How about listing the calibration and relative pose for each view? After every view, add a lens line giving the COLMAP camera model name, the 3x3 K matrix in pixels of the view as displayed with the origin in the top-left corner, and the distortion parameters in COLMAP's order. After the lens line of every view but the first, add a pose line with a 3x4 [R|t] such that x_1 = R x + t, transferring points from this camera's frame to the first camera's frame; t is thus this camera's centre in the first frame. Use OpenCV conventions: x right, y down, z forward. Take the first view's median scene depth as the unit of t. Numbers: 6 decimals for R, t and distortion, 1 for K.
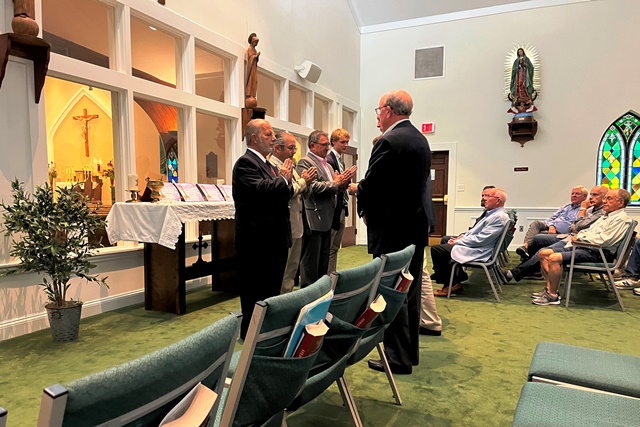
lens RADIAL K [[493.7, 0, 315.5], [0, 493.7, 230.0], [0, 0, 1]] dist [0.053547, -0.040251]
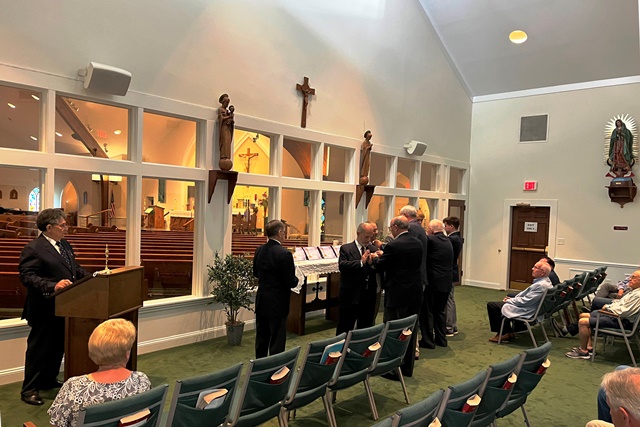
lens RADIAL K [[493.7, 0, 319.9], [0, 493.7, 215.5], [0, 0, 1]] dist [0.053547, -0.040251]
pose [[0.961706, 0.039272, -0.271255, 0.127587], [-0.056928, 0.996719, -0.057529, -0.078784], [0.268106, 0.070768, 0.960787, -0.331726]]
